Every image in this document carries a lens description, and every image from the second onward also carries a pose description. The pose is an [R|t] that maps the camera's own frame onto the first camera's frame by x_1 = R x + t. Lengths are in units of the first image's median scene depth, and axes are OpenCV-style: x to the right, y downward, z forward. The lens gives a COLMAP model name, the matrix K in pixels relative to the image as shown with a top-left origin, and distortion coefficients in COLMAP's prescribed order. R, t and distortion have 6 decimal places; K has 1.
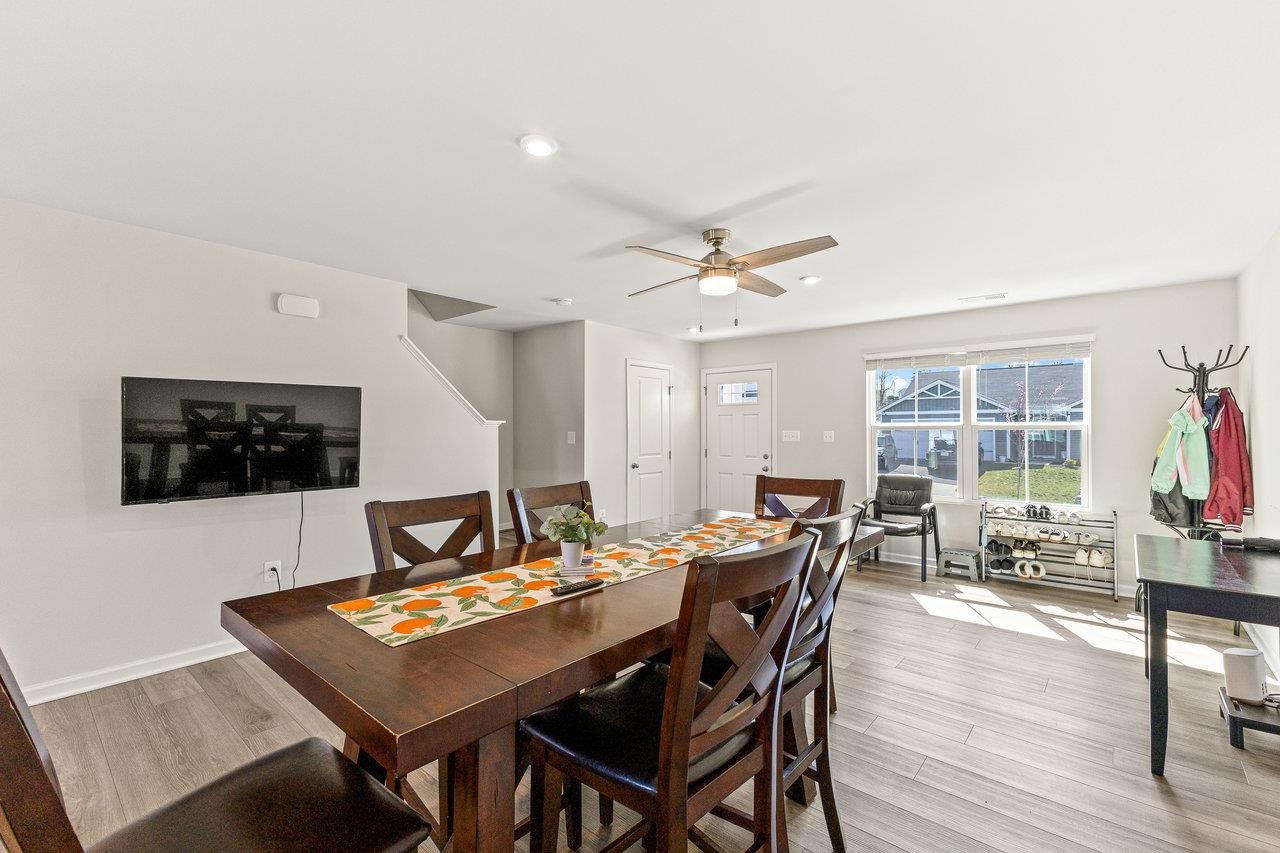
lens RADIAL K [[556.1, 0, 666.5], [0, 556.1, 427.1], [0, 0, 1]] dist [0.013454, -0.000351]
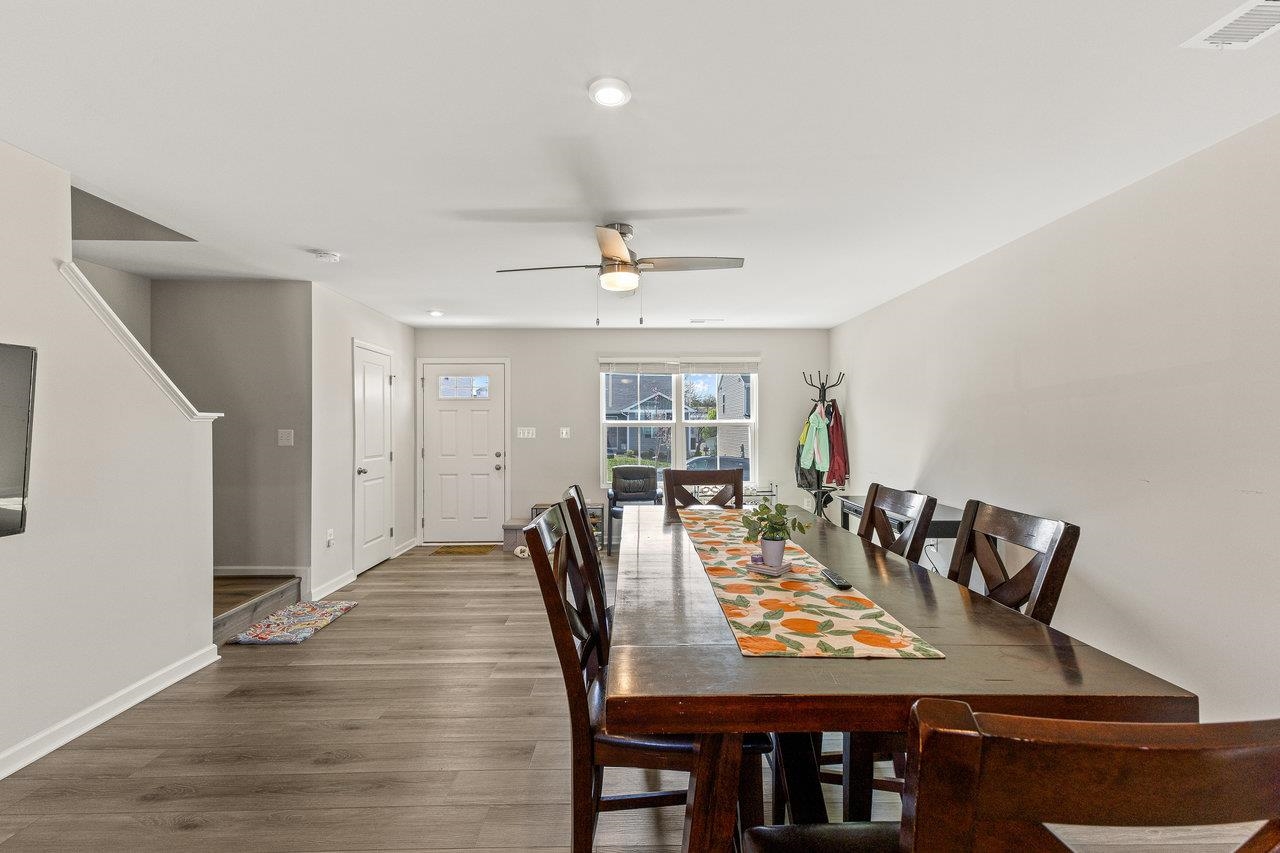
lens RADIAL K [[556.1, 0, 642.7], [0, 556.1, 425.7], [0, 0, 1]] dist [0.013454, -0.000351]
pose [[0.751217, 0.000425, 0.660055, -0.431255], [-0.001723, 0.999998, 0.001317, 0.002215], [-0.660053, -0.002127, 0.751216, 0.184066]]
